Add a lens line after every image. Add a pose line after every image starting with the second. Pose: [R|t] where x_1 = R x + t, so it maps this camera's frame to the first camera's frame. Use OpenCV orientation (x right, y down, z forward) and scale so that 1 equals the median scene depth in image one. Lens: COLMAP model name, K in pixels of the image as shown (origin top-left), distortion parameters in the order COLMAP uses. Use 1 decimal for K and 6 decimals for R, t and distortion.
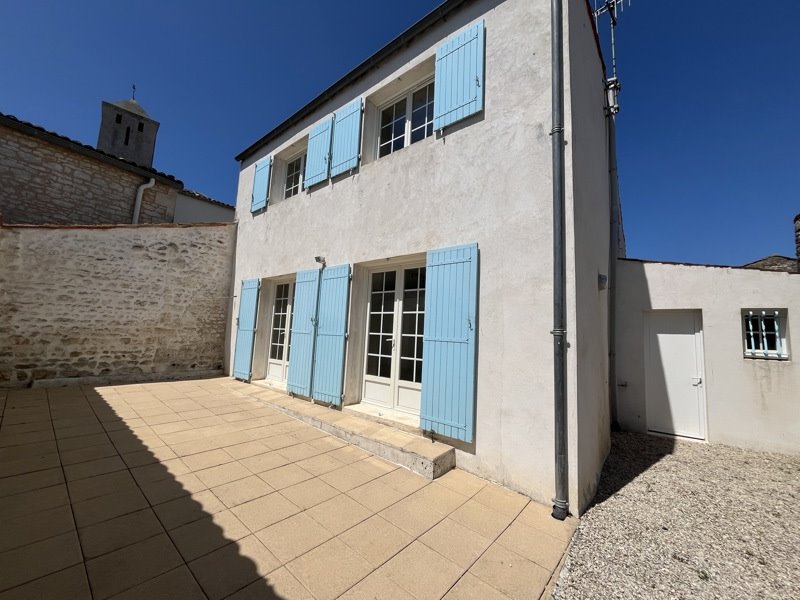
lens RADIAL K [[320.8, 0, 397.8], [0, 320.8, 298.4], [0, 0, 1]] dist [-0.002691, 0.000289]
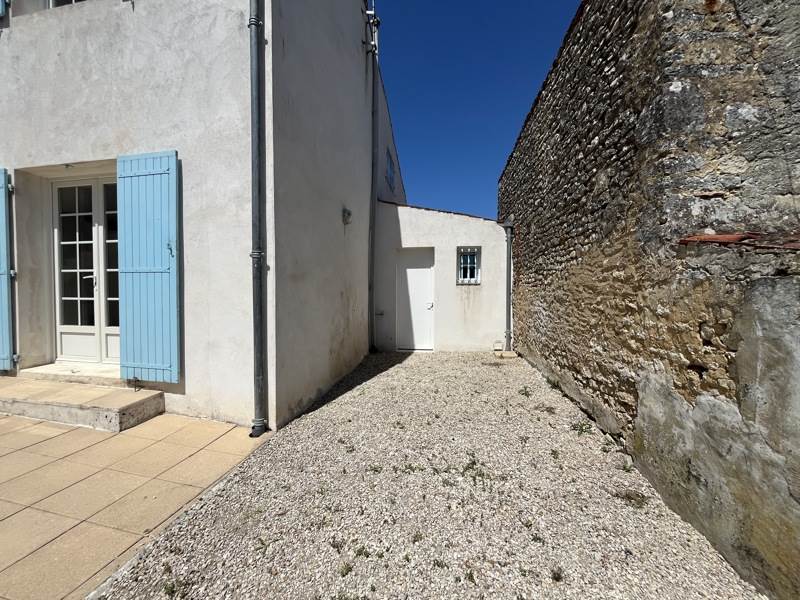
lens RADIAL K [[320.8, 0, 397.8], [0, 320.8, 297.7], [0, 0, 1]] dist [-0.002691, 0.000289]
pose [[0.877657, -0.055131, 0.476108, 0.321082], [-0.016141, 0.989399, 0.144321, 0.069139], [-0.479017, -0.134350, 0.867463, -0.034362]]
